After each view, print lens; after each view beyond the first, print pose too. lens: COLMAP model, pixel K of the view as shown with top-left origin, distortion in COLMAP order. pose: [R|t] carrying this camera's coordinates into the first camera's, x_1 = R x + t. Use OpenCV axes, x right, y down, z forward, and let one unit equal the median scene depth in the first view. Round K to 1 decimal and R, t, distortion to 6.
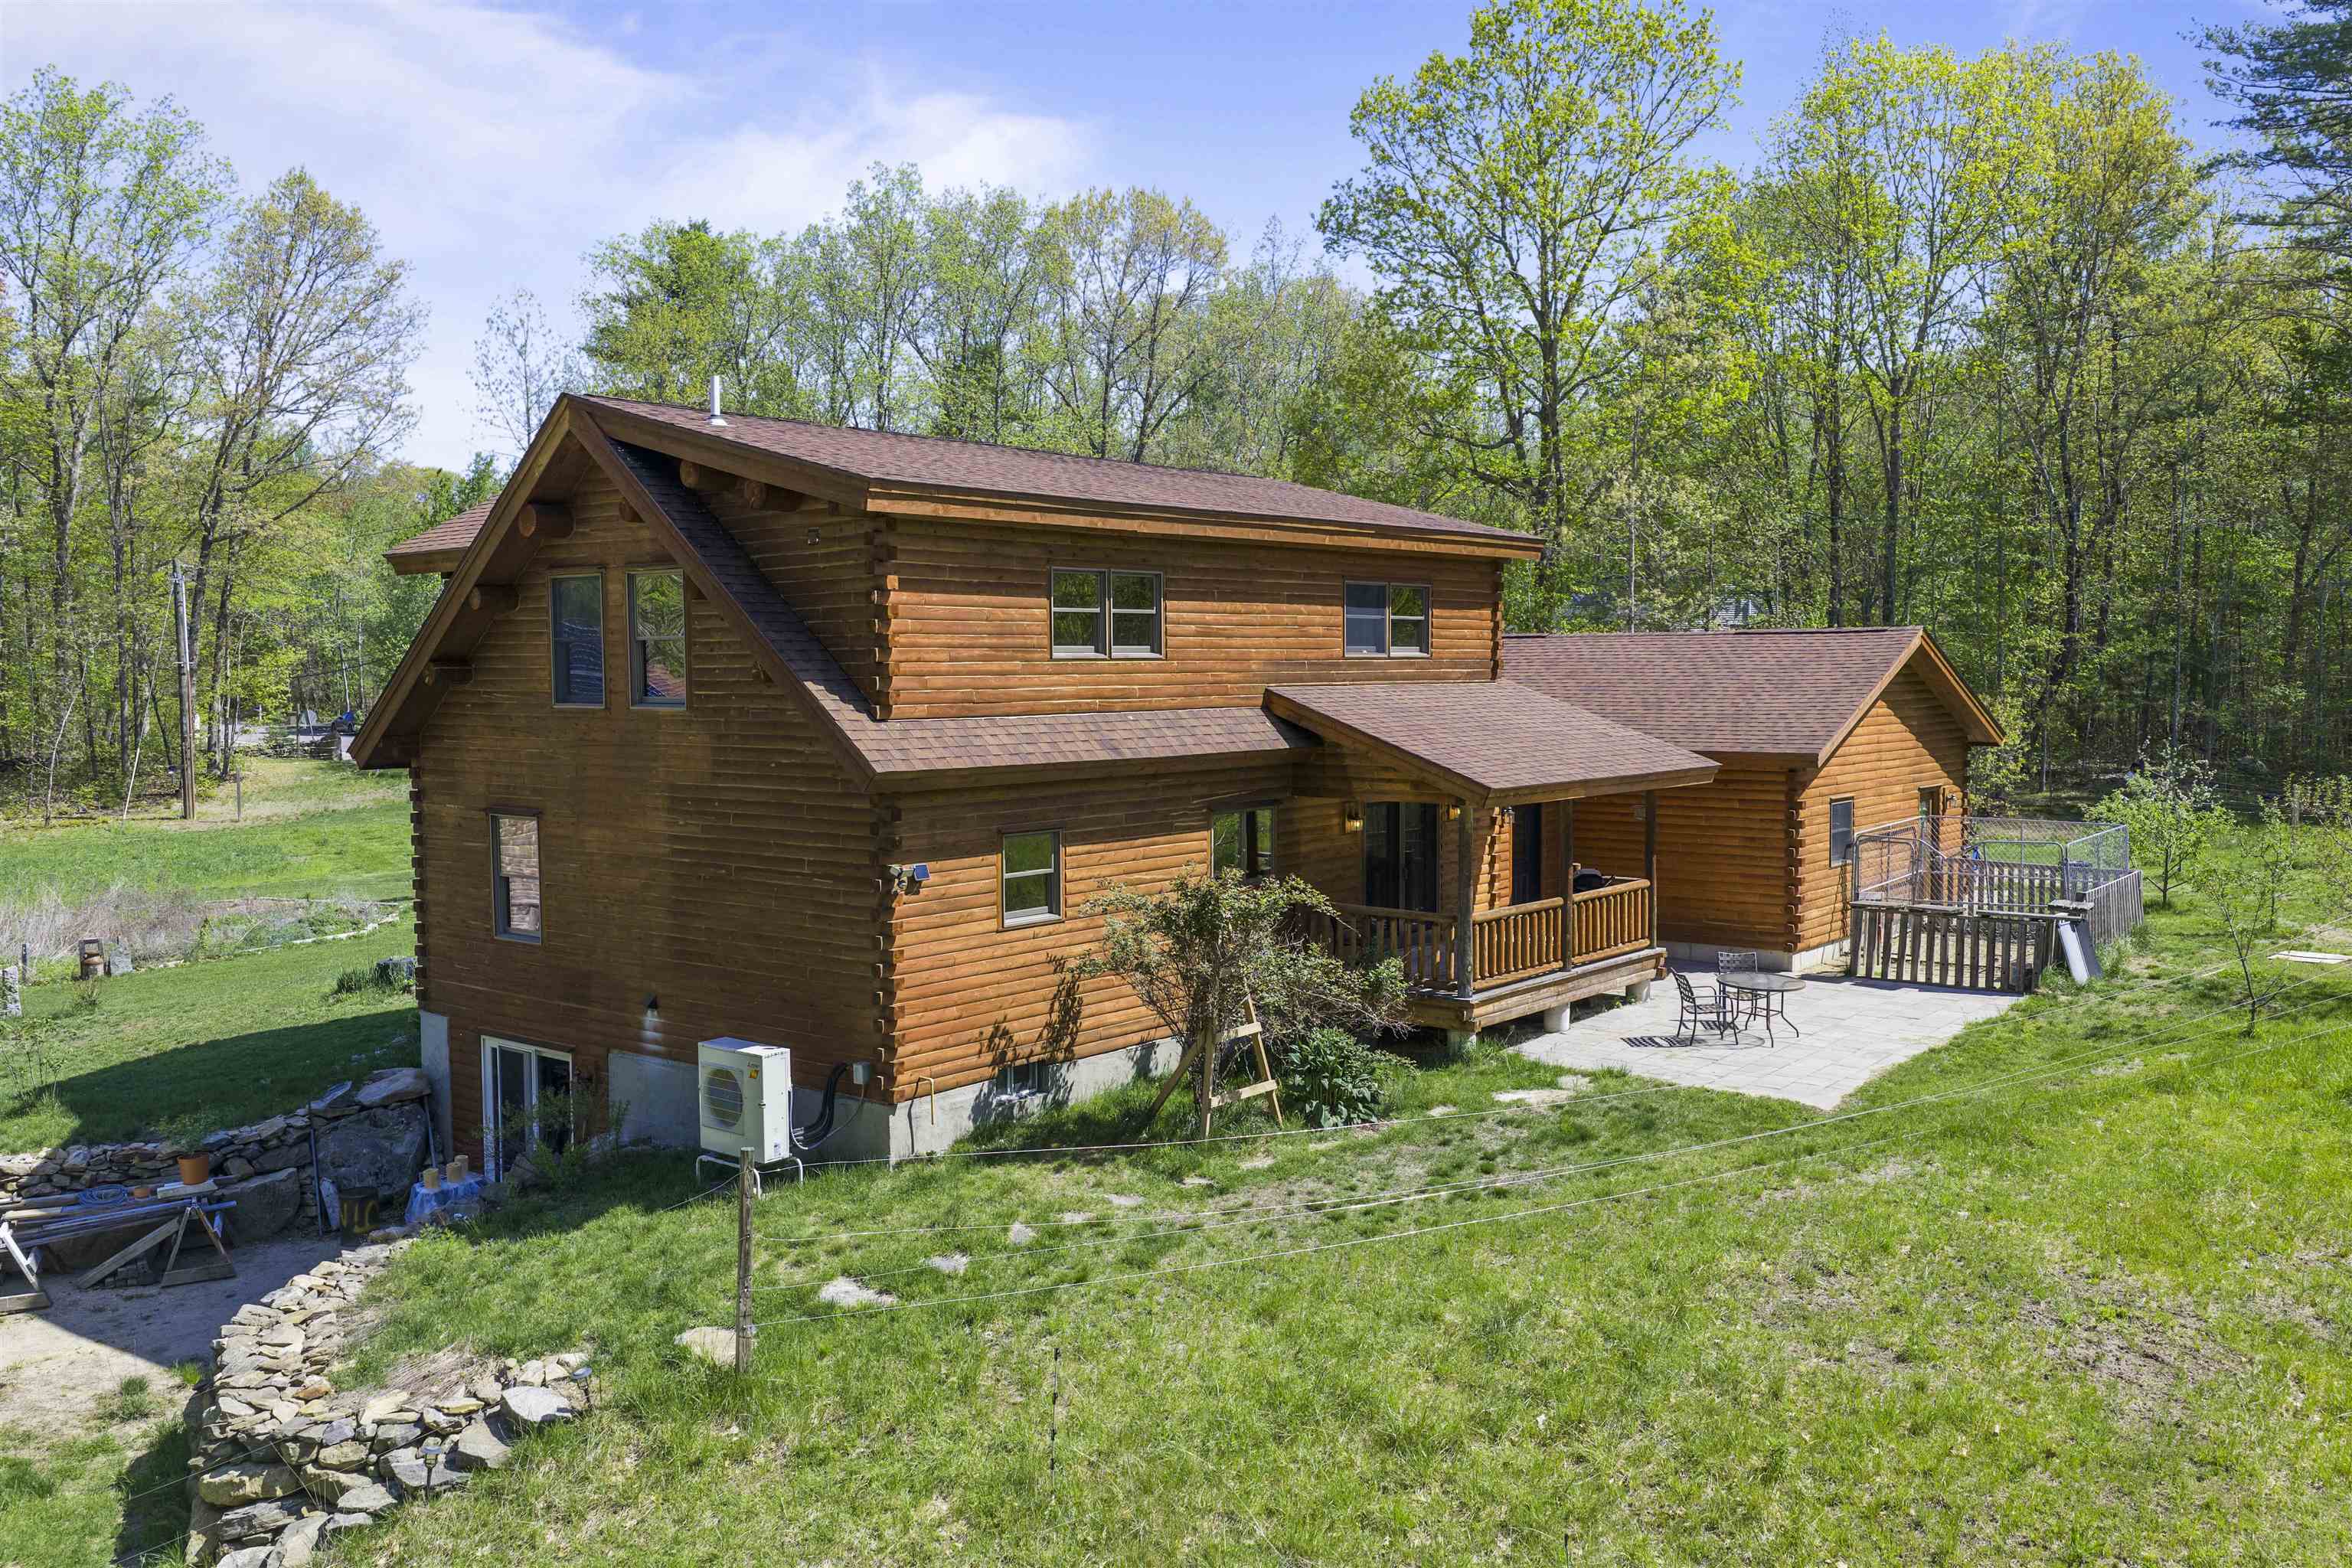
lens RADIAL K [[1927.4, 0, 1175.2], [0, 1927.4, 785.4], [0, 0, 1]] dist [0.020700, -0.014732]
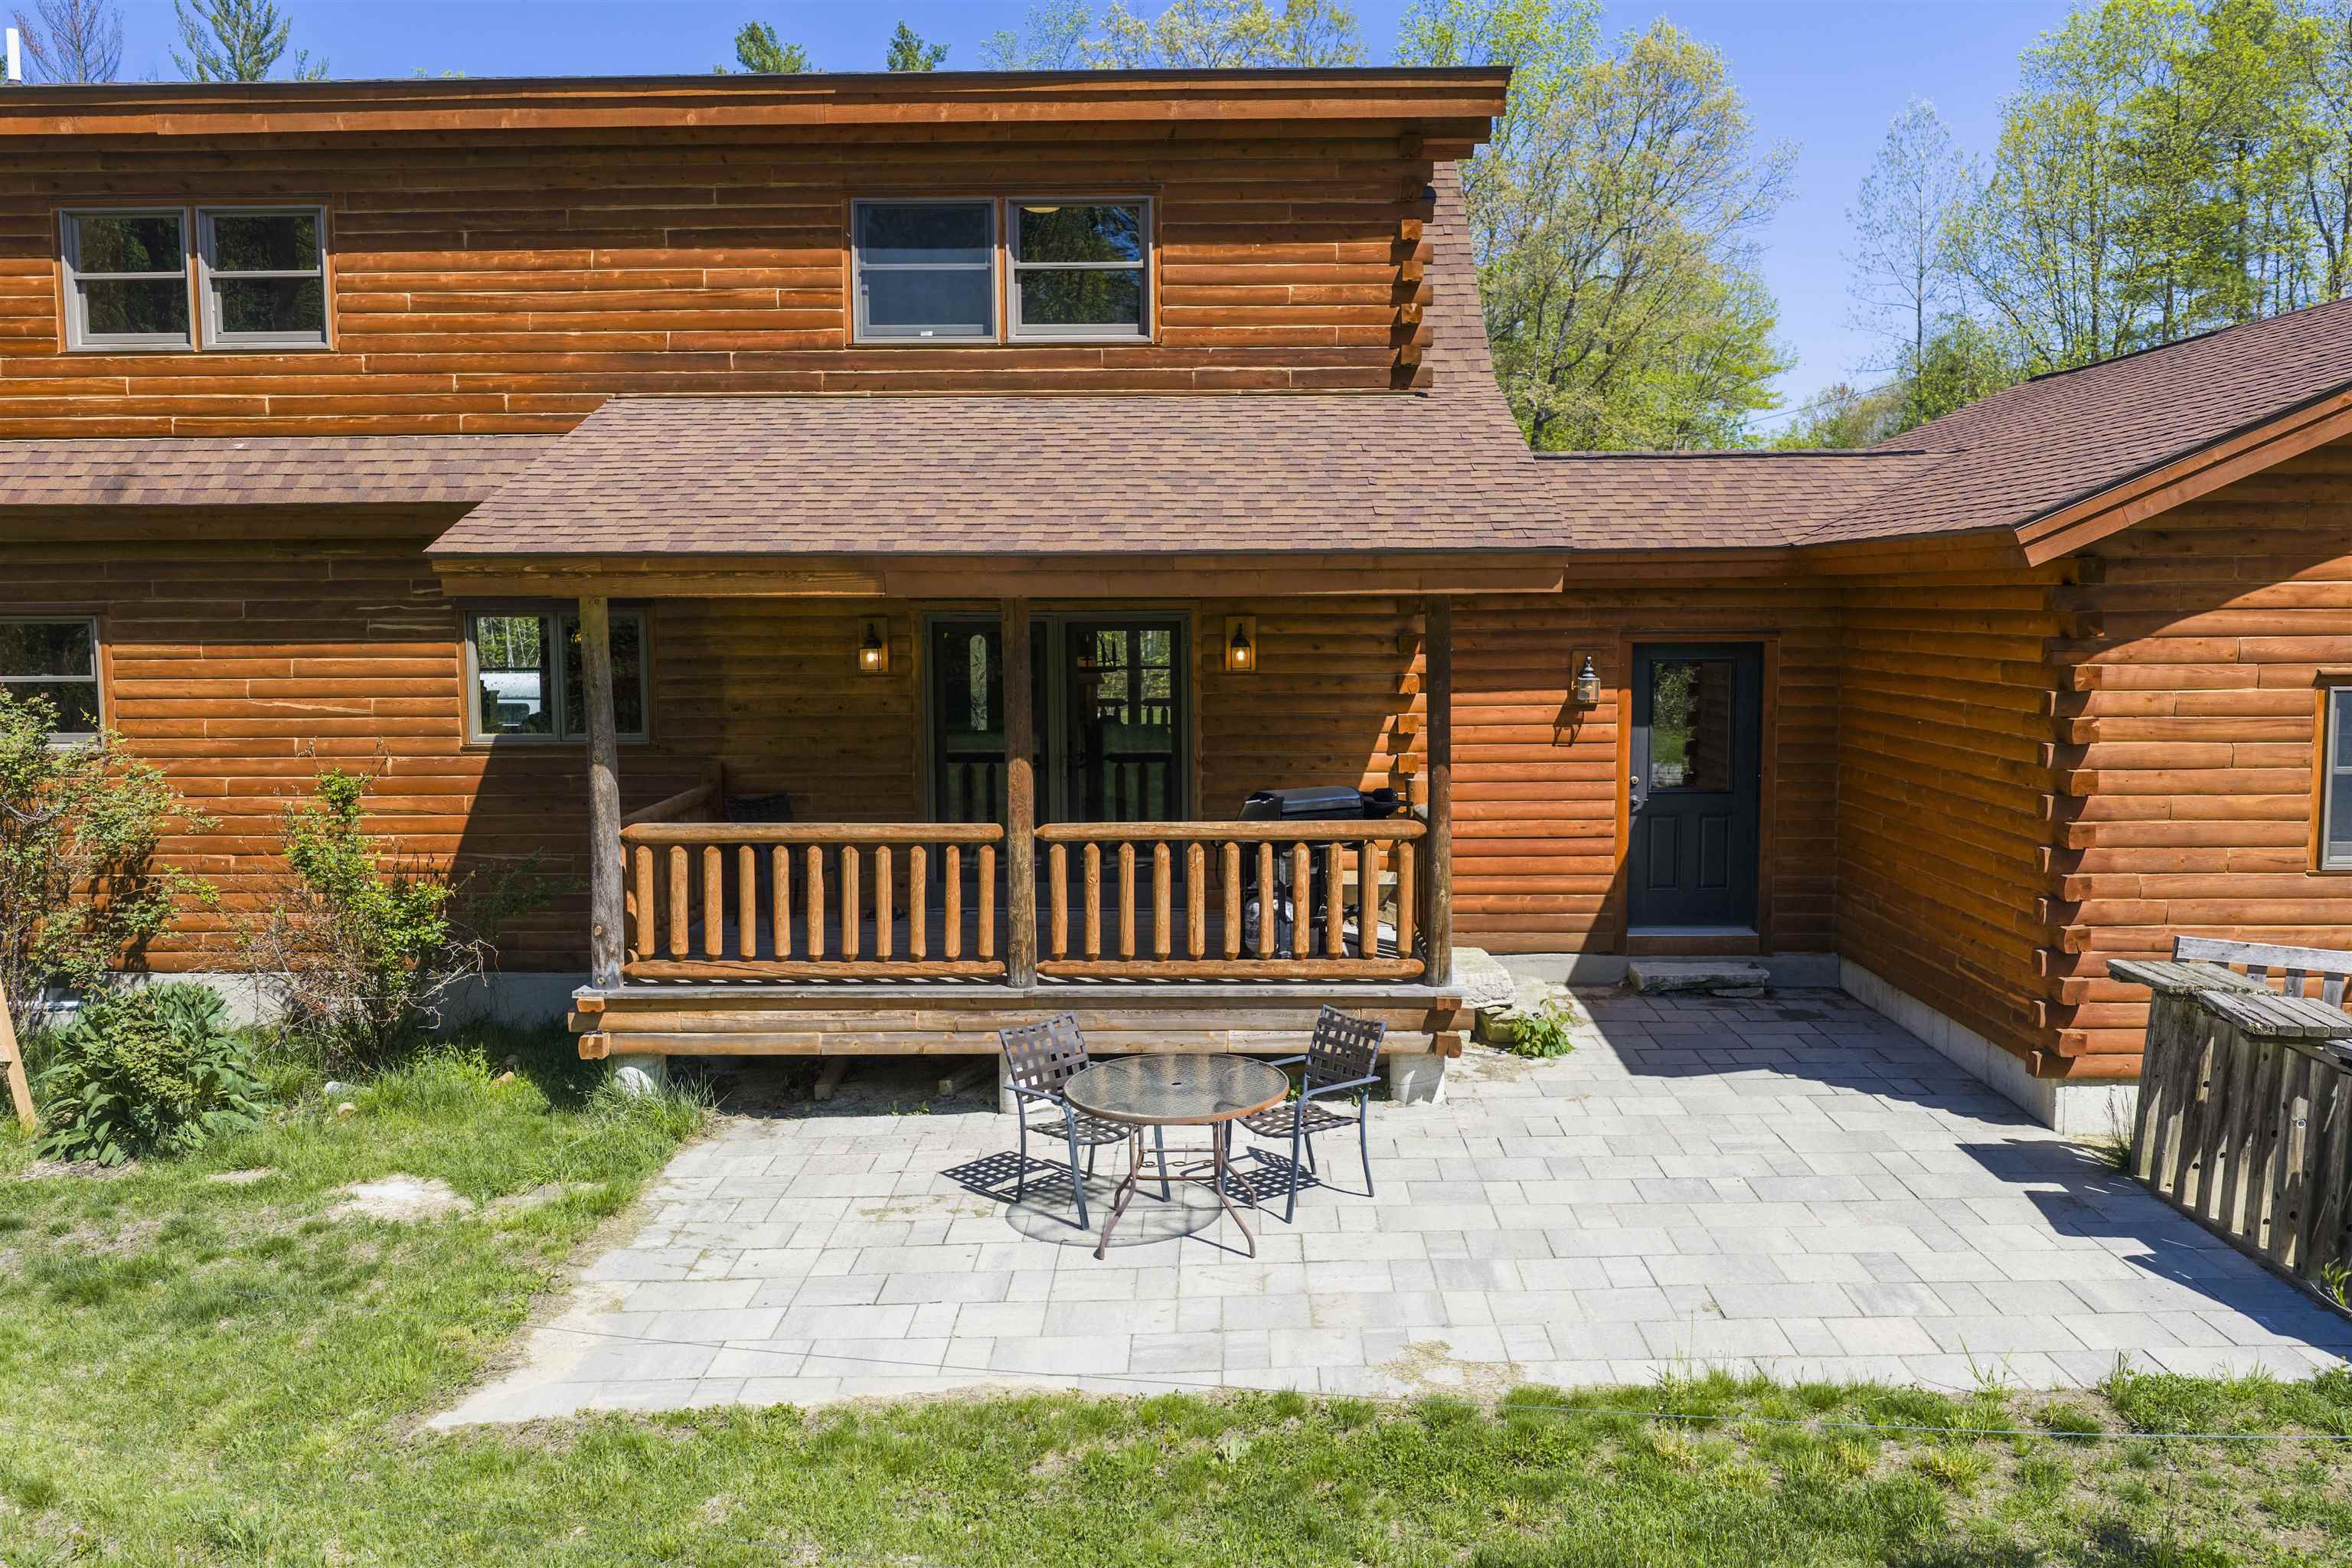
lens RADIAL K [[1927.4, 0, 1176.8], [0, 1927.4, 784.0], [0, 0, 1]] dist [0.020700, -0.014732]
pose [[0.616014, 0.076587, -0.784003, 0.576857], [-0.047805, 0.997063, 0.059838, 0.019117], [0.786283, 0.000618, 0.617866, 0.743269]]
